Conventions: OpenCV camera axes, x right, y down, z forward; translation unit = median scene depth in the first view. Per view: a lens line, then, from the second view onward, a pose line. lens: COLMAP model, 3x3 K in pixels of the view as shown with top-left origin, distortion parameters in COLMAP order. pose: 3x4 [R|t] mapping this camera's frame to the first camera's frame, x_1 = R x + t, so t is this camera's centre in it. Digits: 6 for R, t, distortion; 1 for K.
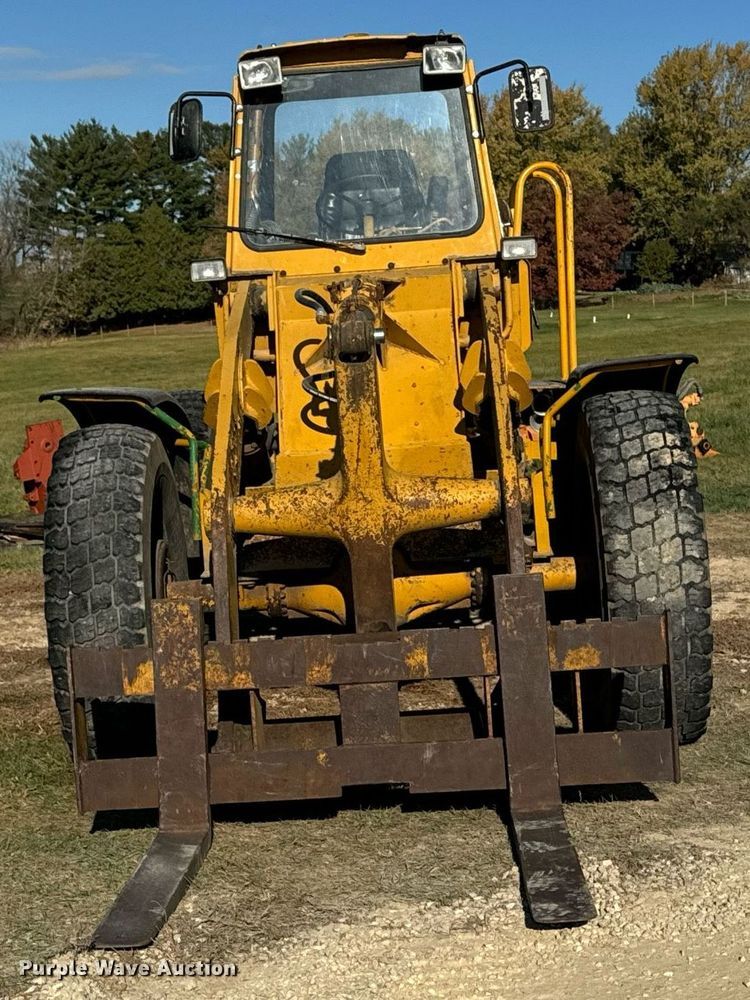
lens RADIAL K [[1843.3, 0, 333.2], [0, 1843.3, 546.3], [0, 0, 1]] dist [0.141178, -0.022975]
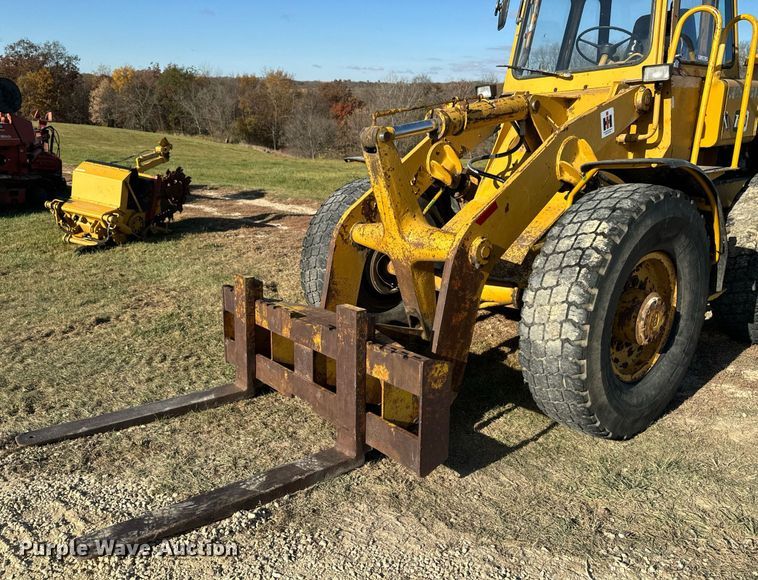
lens RADIAL K [[583.9, 0, 340.8], [0, 583.9, 314.9], [0, 0, 1]] dist [0.078538, -0.102978]
pose [[0.643147, 0.258996, -0.720613, 0.388039], [-0.100032, 0.961417, 0.256265, -0.088780], [0.759181, -0.092732, 0.644240, 0.604159]]
